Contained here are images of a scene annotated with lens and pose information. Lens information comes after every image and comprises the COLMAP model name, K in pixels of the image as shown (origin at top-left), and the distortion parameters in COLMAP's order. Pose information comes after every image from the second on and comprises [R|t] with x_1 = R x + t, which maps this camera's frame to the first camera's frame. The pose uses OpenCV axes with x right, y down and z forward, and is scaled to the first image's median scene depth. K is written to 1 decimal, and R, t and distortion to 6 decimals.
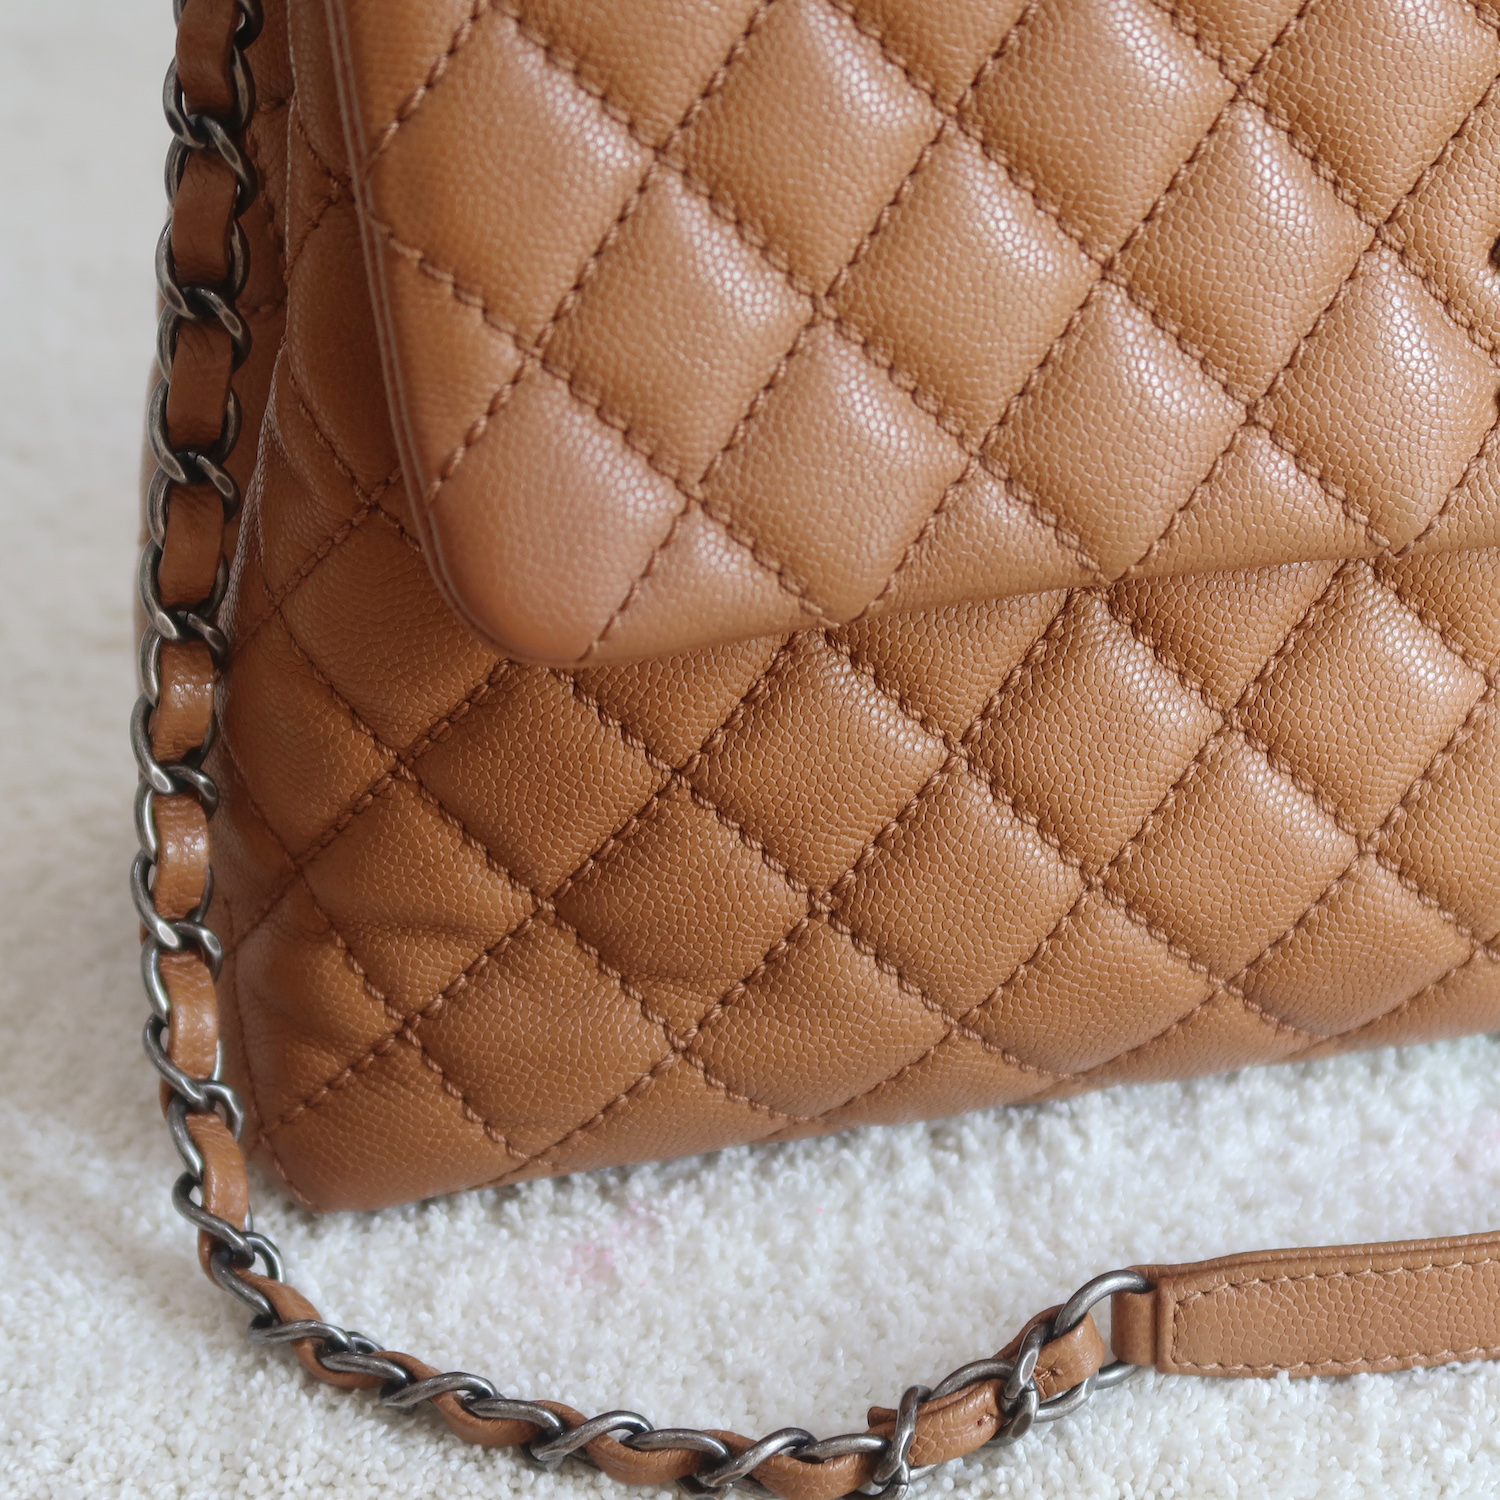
lens RADIAL K [[4290.8, 0, 778.2], [0, 4290.8, 767.8], [0, 0, 1]] dist [-0.030429, 0.000000]
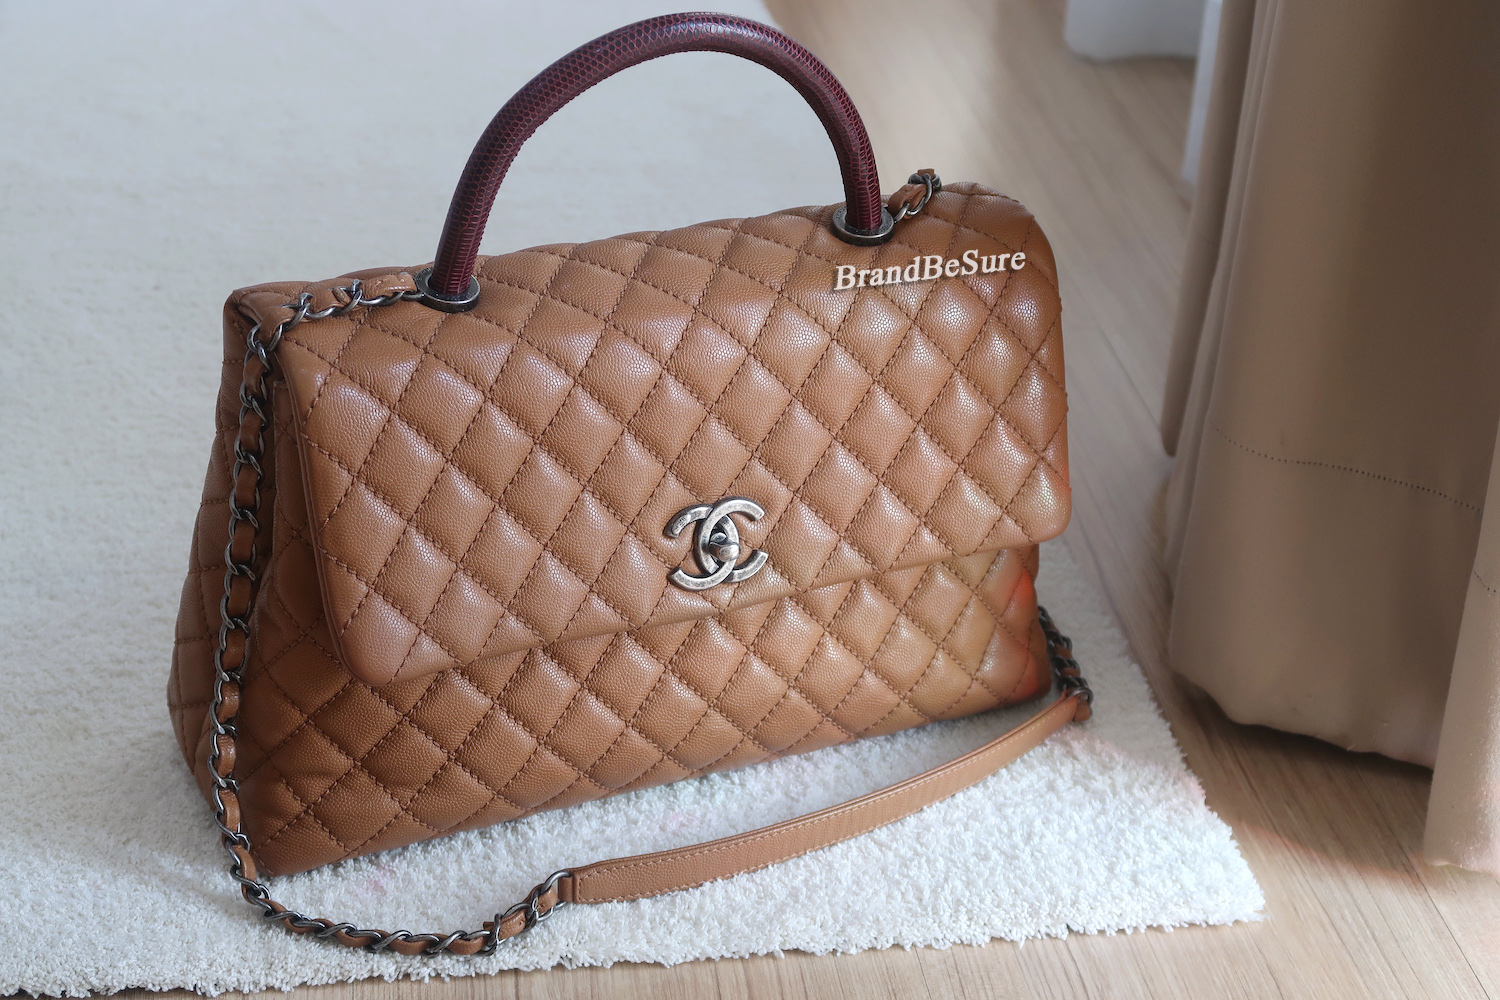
lens RADIAL K [[2843.4, 0, 788.8], [0, 2843.4, 502.6], [0, 0, 1]] dist [-0.043006, 0.000000]
pose [[0.964084, -0.049249, 0.260991, -0.281821], [0.061779, 0.997287, -0.040018, -0.052558], [-0.258312, 0.054705, 0.964512, -1.011130]]
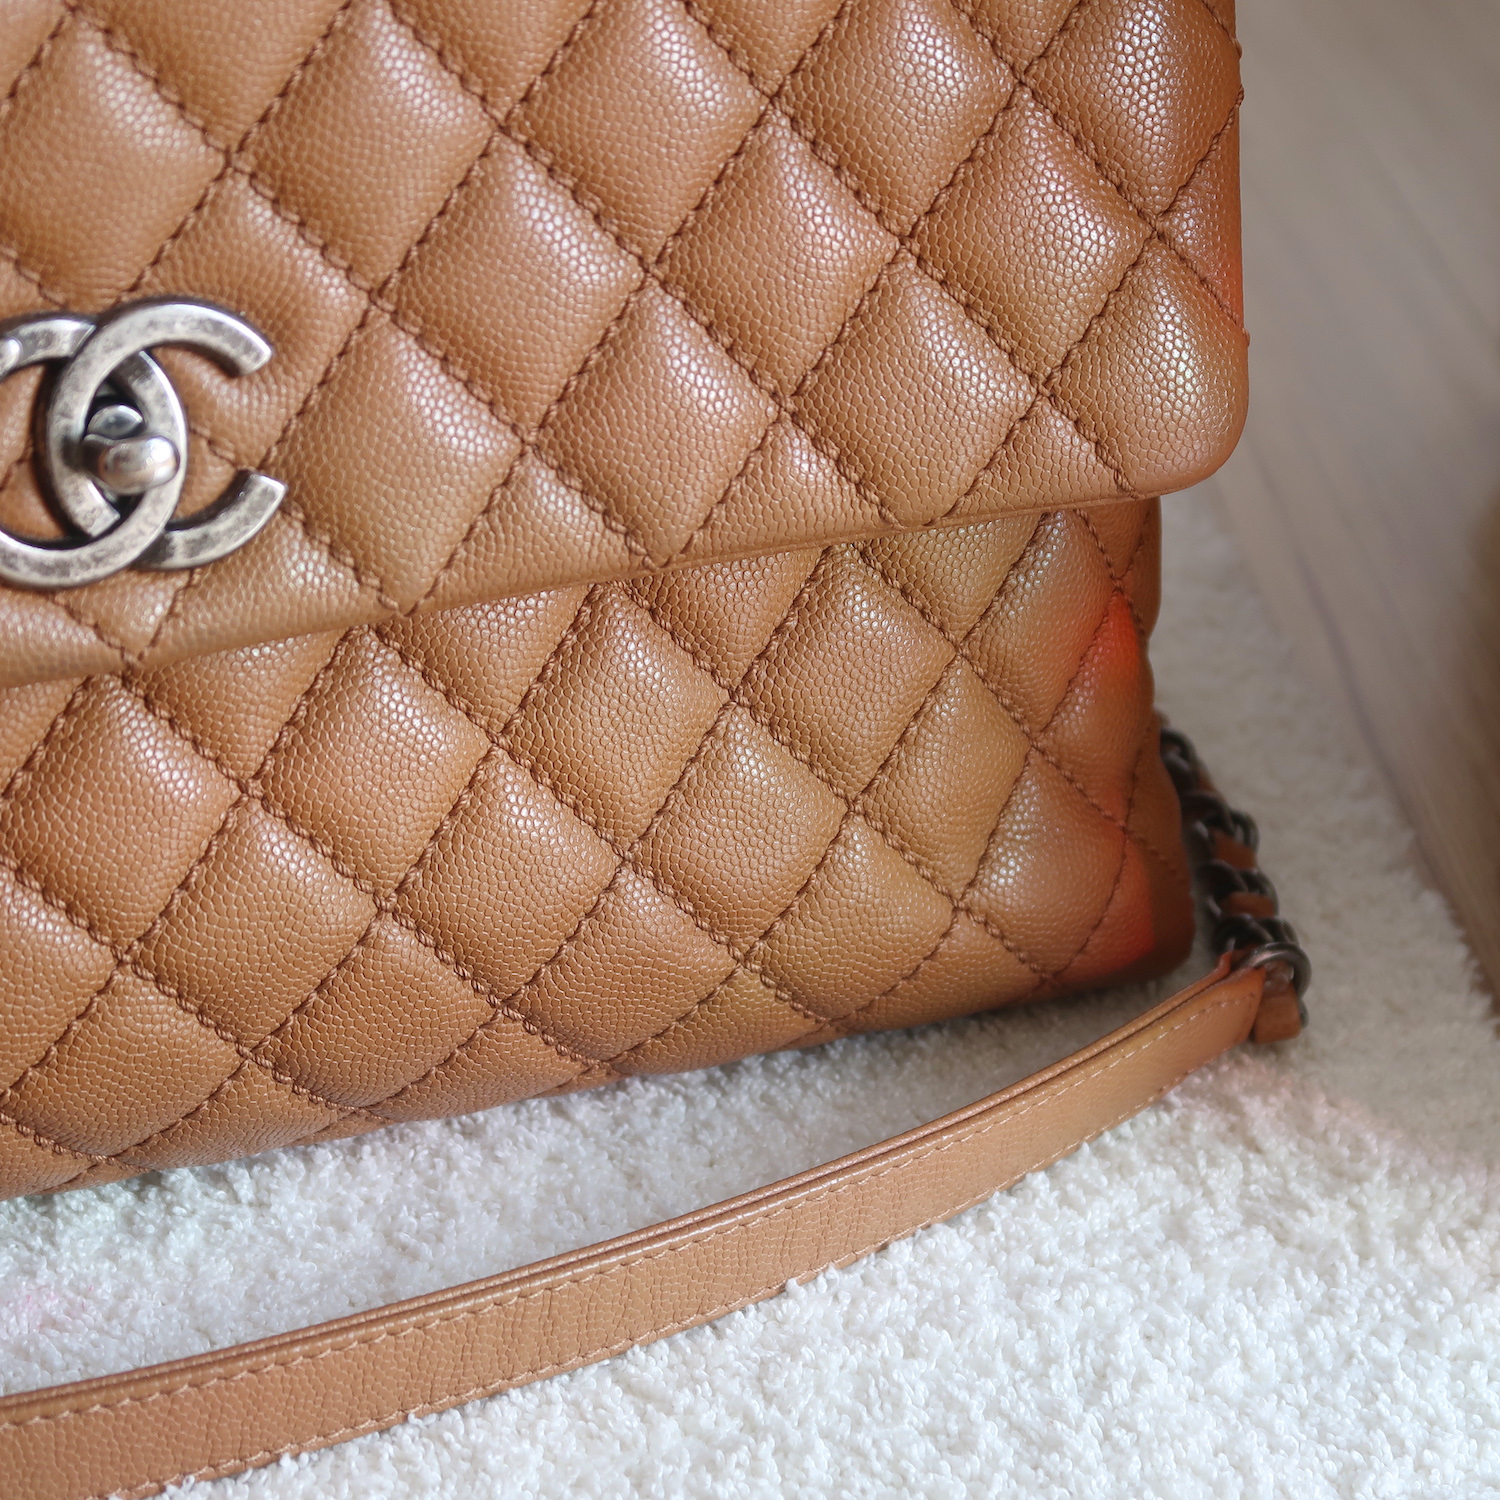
lens RADIAL K [[4290.8, 0, 801.5], [0, 4290.8, 765.6], [0, 0, 1]] dist [-0.030429, 0.000000]
pose [[0.971129, -0.032260, 0.236362, 0.125559], [0.043548, 0.998139, -0.042694, 0.014934], [-0.234545, 0.051755, 0.970727, 0.009843]]
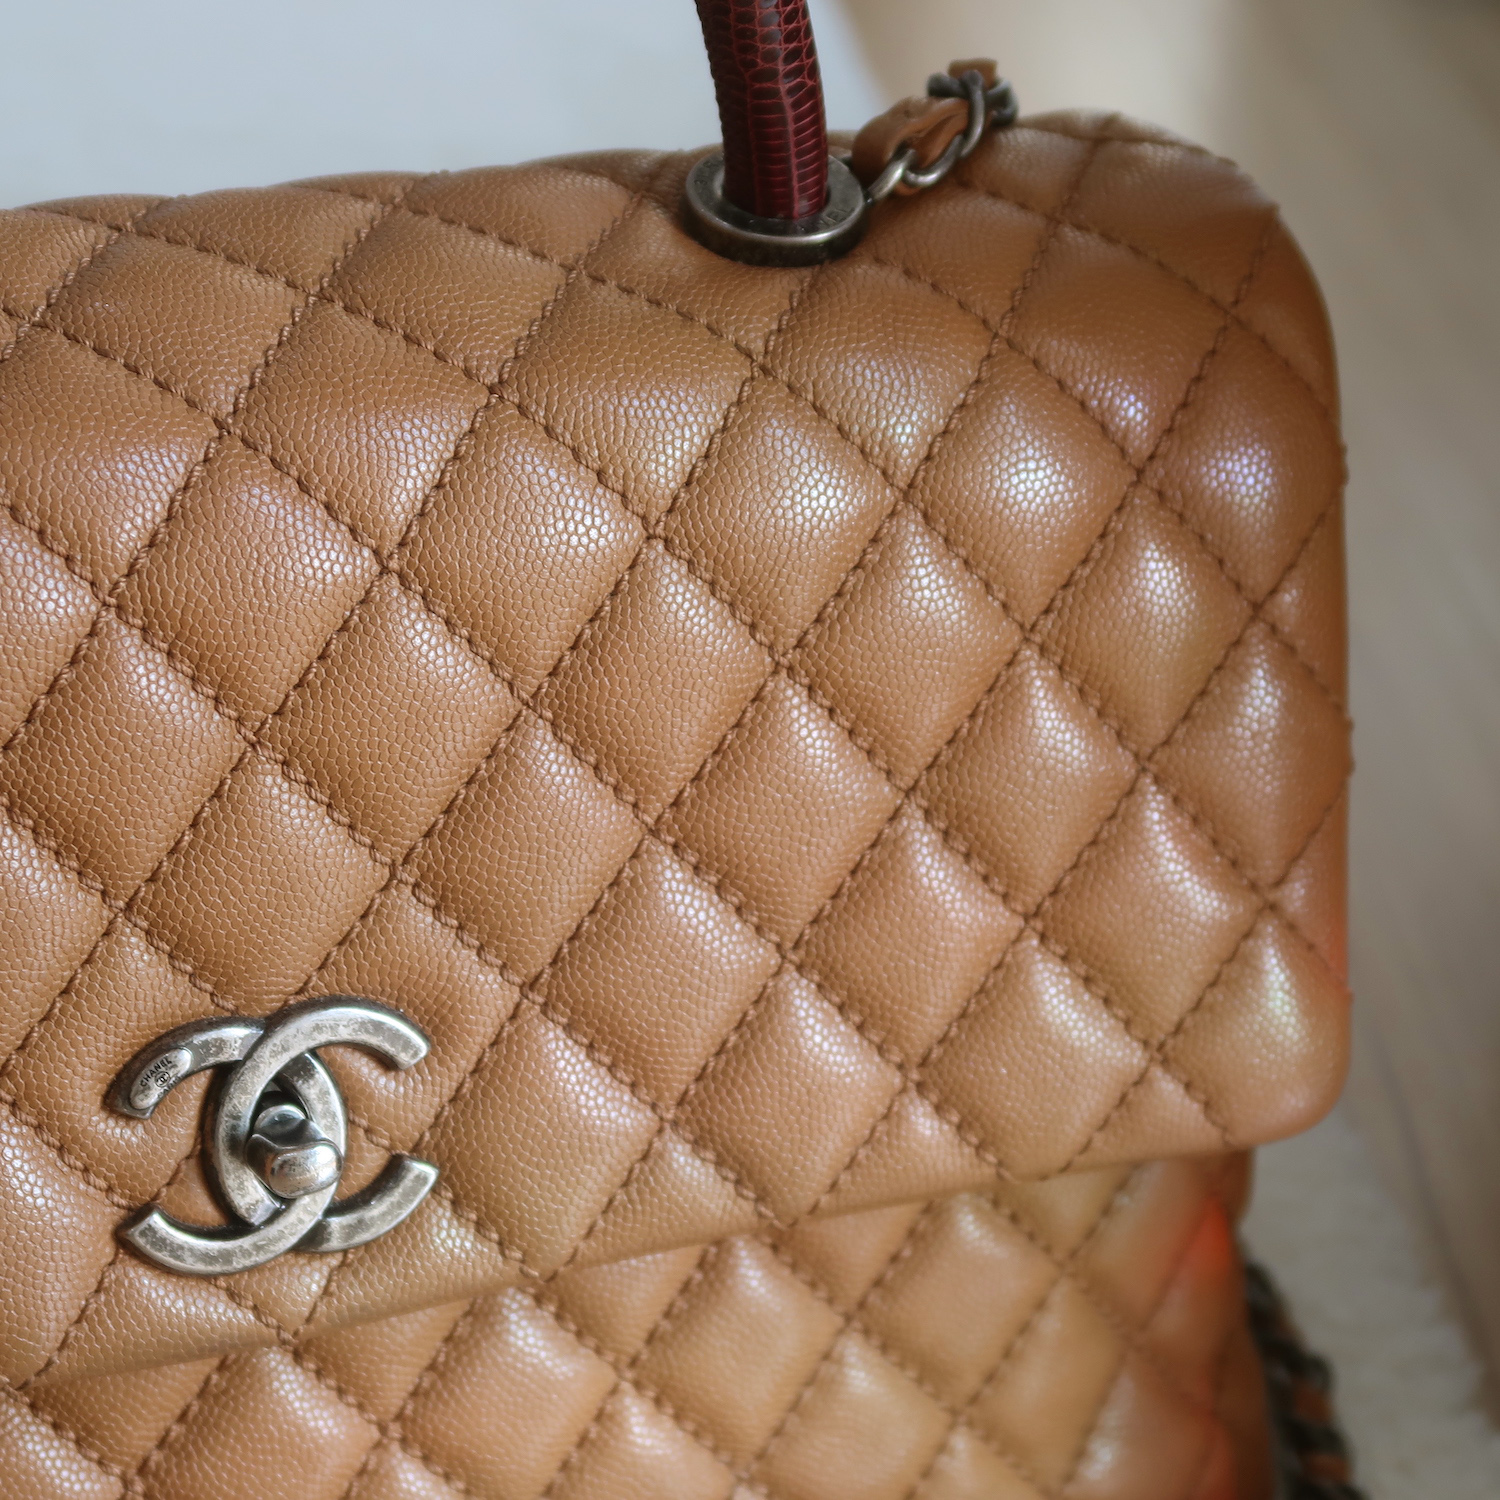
lens RADIAL K [[4290.8, 0, 756.2], [0, 4290.8, 746.8], [0, 0, 1]] dist [-0.030429, 0.000000]
pose [[0.974122, -0.005224, 0.225964, 0.086546], [0.017009, 0.998592, -0.050238, -0.149045], [-0.225384, 0.052781, 0.972839, -0.037395]]
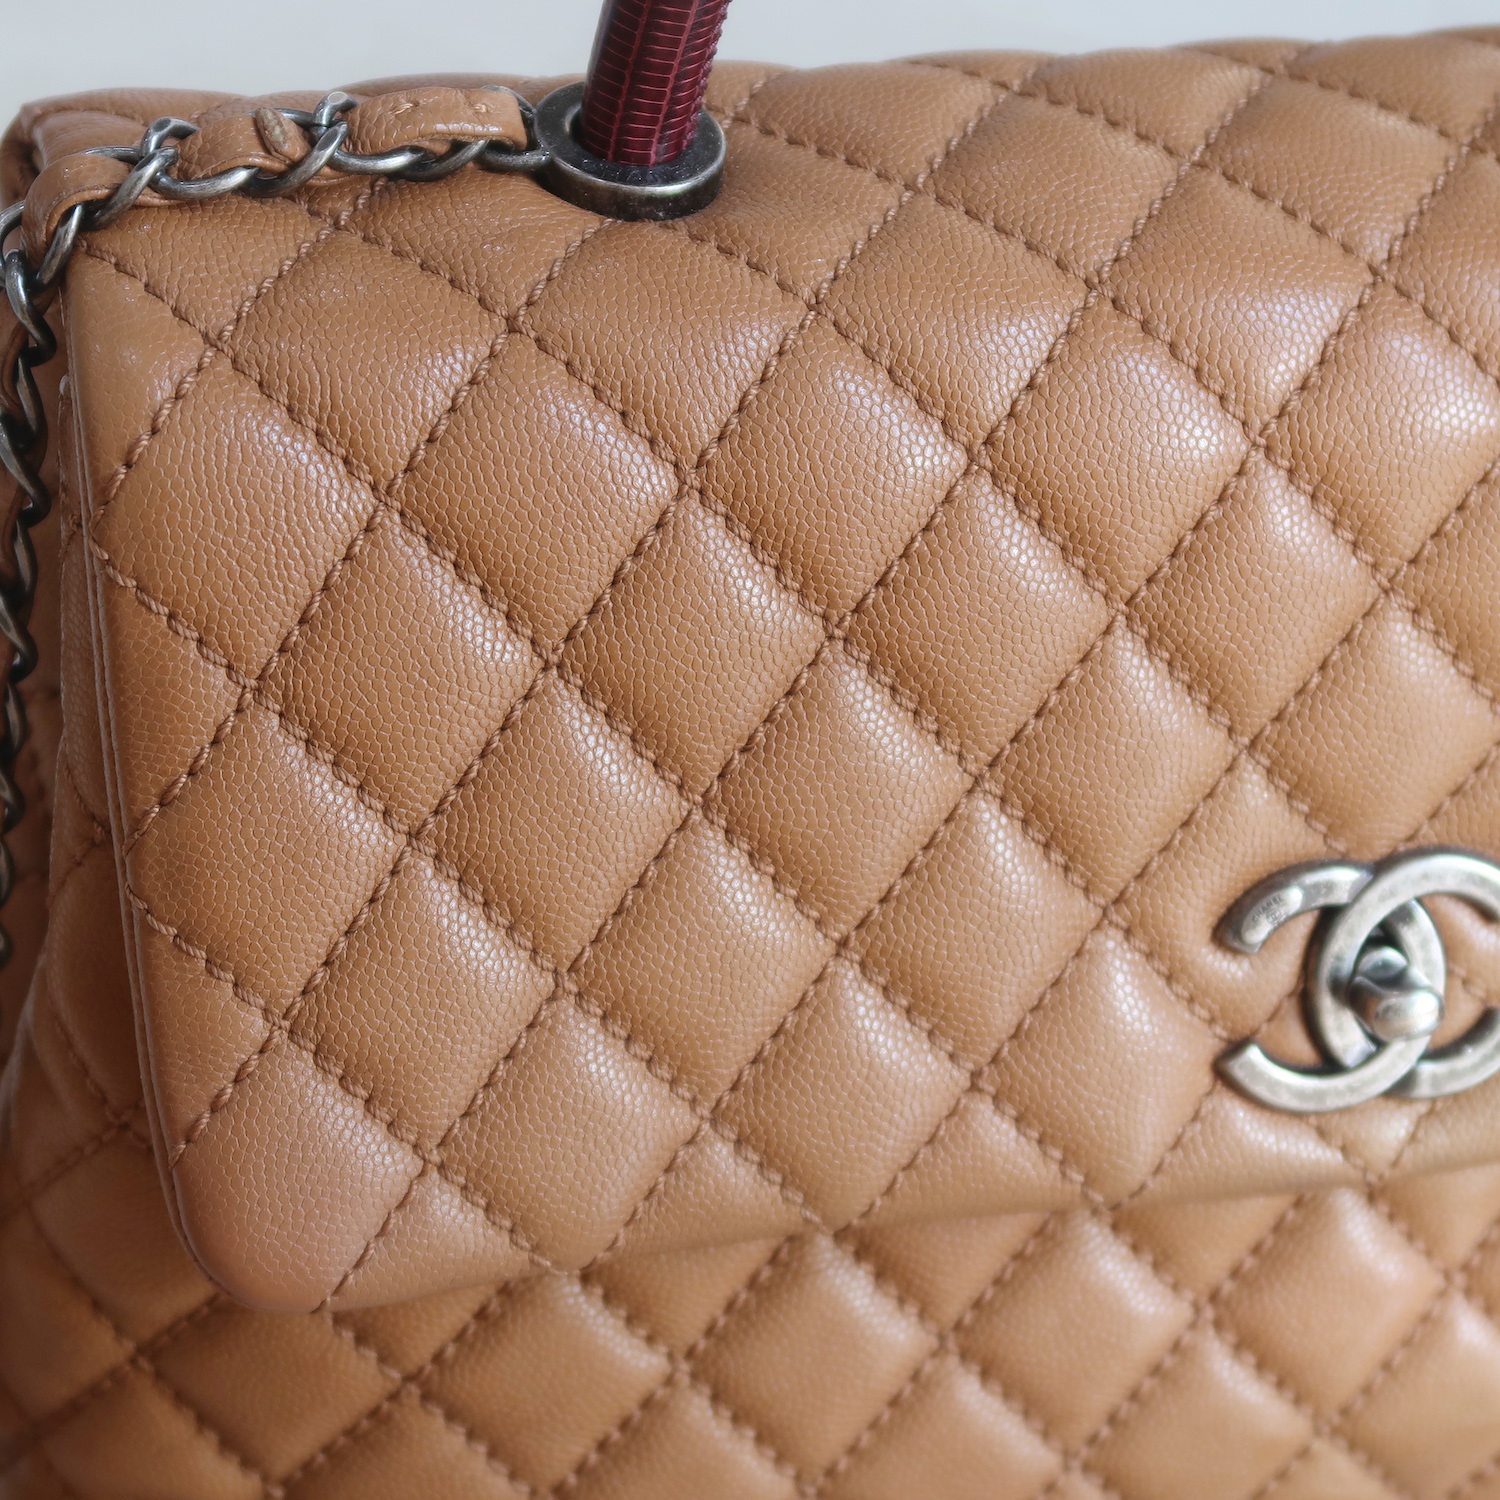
lens RADIAL K [[4290.8, 0, 764.0], [0, 4290.8, 720.1], [0, 0, 1]] dist [-0.030429, 0.000000]
pose [[0.997983, 0.048795, 0.040612, 0.012605], [-0.048099, 0.998682, -0.017926, -0.146518], [-0.041433, 0.015937, 0.999014, -0.036217]]
